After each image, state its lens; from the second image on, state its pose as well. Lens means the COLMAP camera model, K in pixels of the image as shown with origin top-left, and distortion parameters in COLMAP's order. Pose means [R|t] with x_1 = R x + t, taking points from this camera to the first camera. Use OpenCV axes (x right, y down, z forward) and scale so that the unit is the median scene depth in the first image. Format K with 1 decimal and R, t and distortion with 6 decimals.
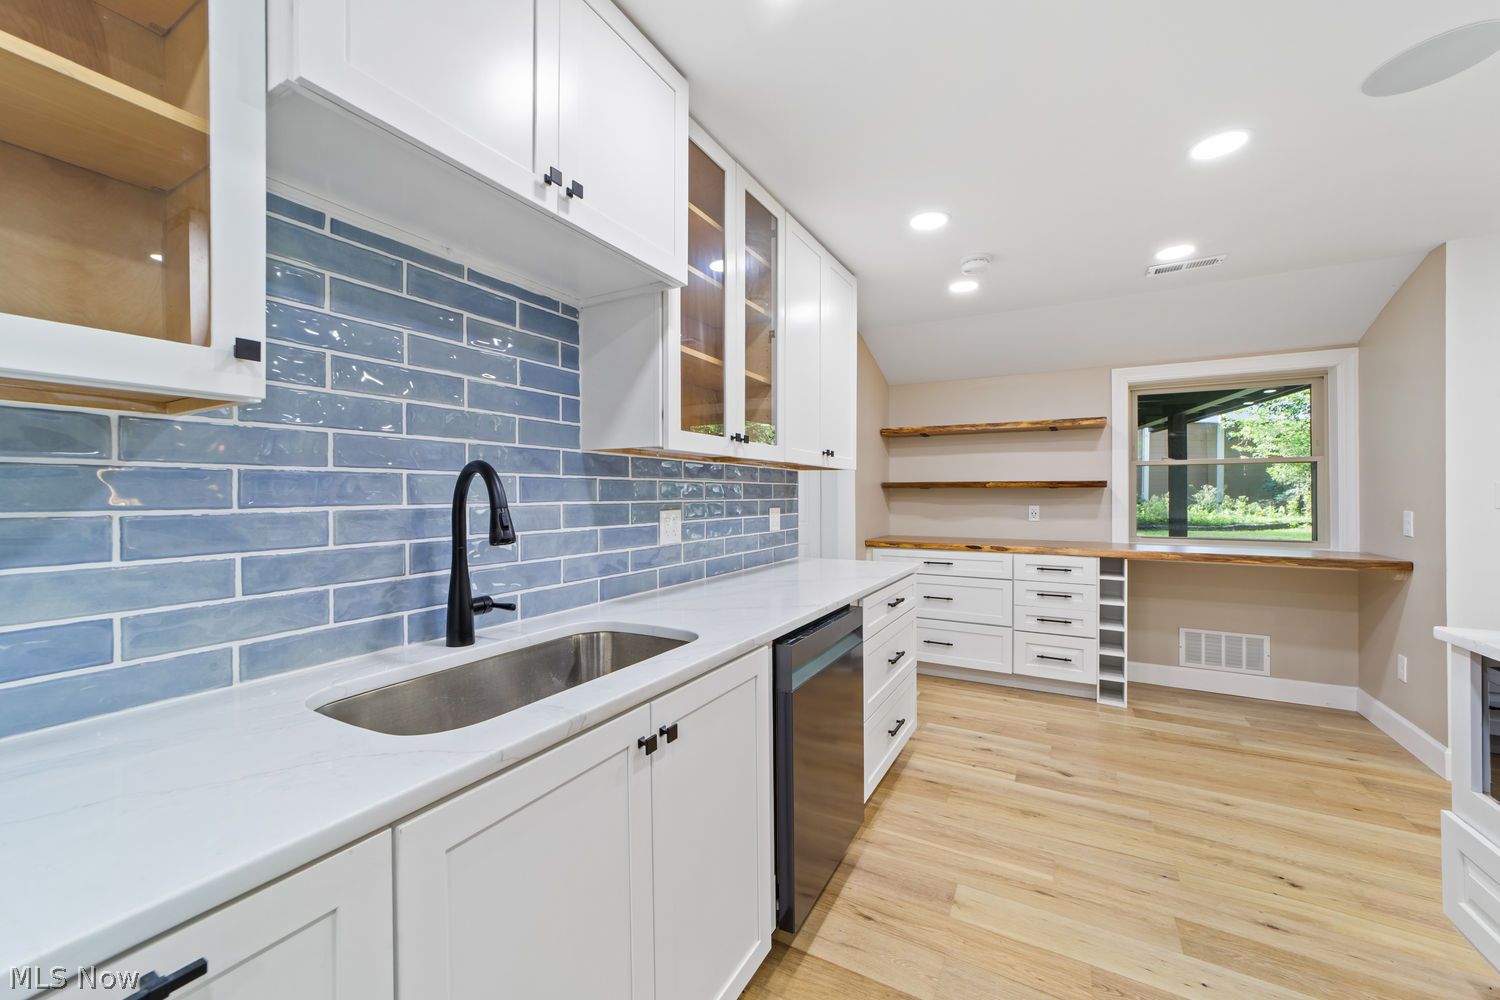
lens RADIAL K [[583.9, 0, 742.4], [0, 583.9, 493.4], [0, 0, 1]] dist [-0.017511, 0.007686]
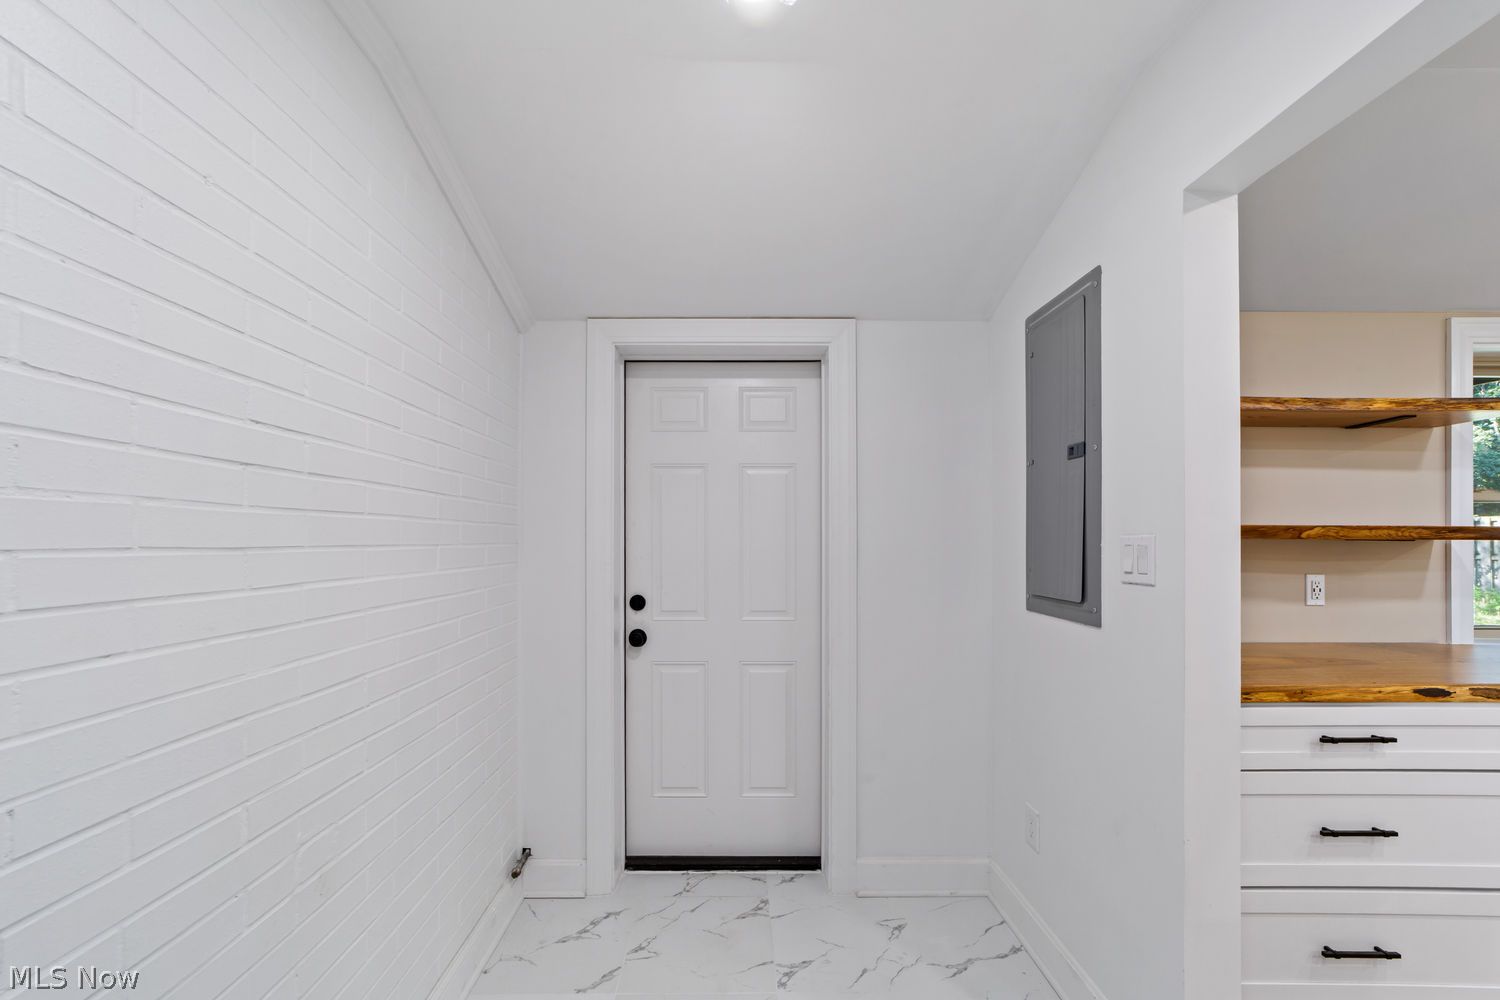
lens RADIAL K [[586.8, 0, 745.2], [0, 586.8, 517.5], [0, 0, 1]] dist [-0.019063, 0.008277]
pose [[0.873635, 0.022961, 0.486040, -0.332630], [-0.005628, 0.999296, -0.037091, -0.012408], [-0.486550, 0.029669, 0.873149, 1.495496]]
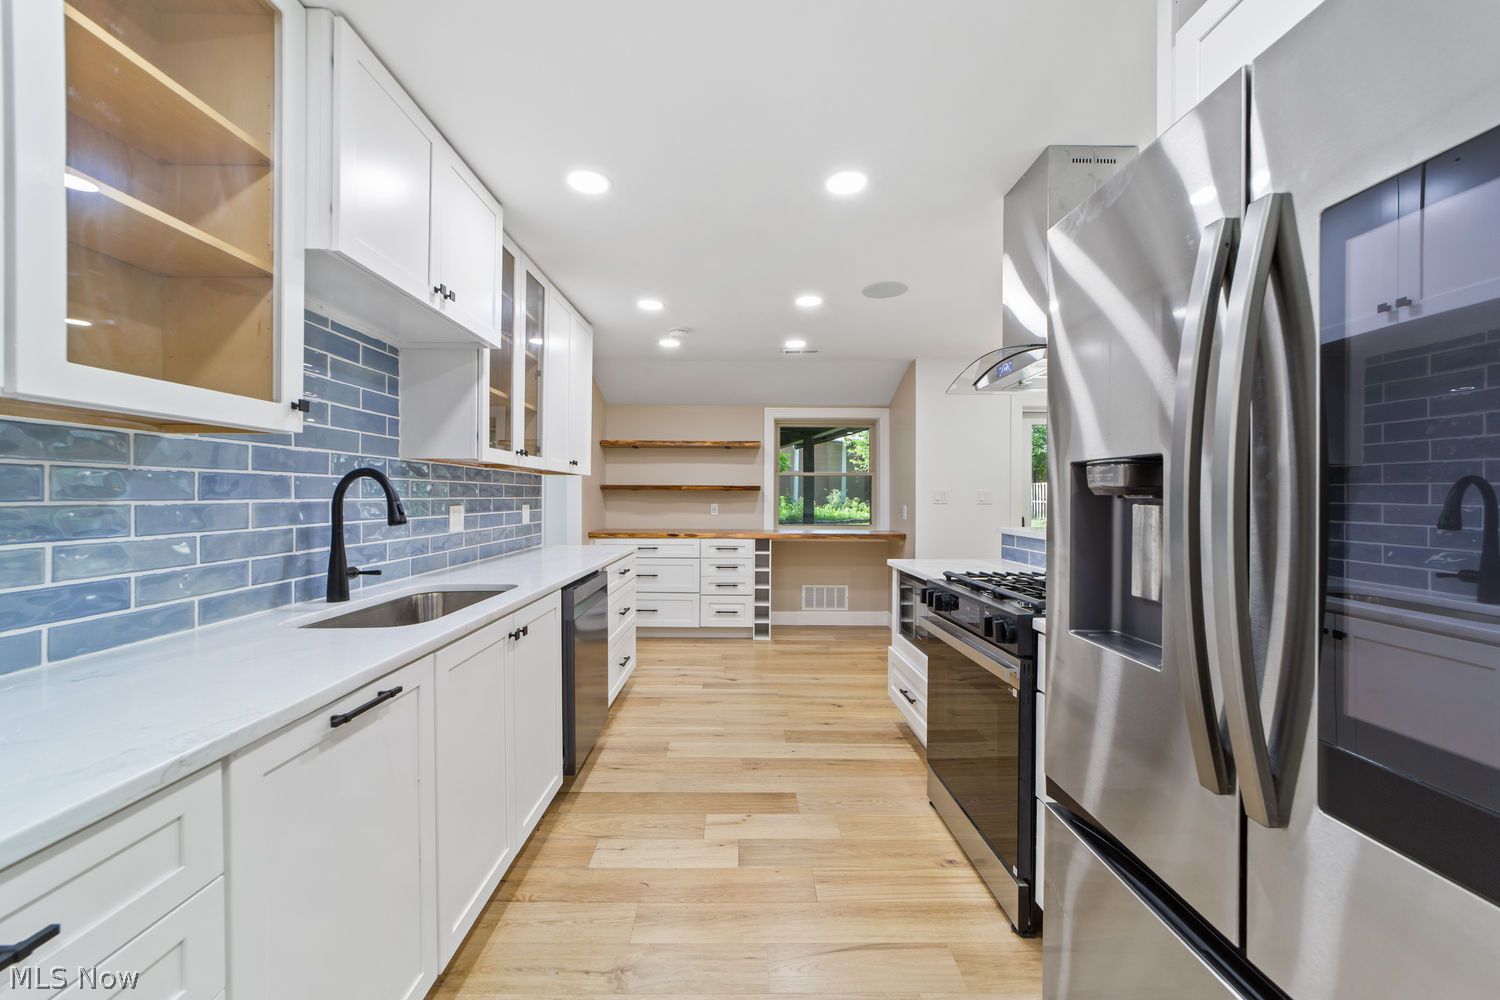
lens RADIAL K [[583.9, 0, 742.4], [0, 583.9, 493.4], [0, 0, 1]] dist [-0.017511, 0.007686]
pose [[0.871550, 0.006343, 0.490266, -0.194391], [-0.005254, 0.999980, -0.003597, 0.003653], [-0.490278, 0.000559, 0.871566, -0.390216]]
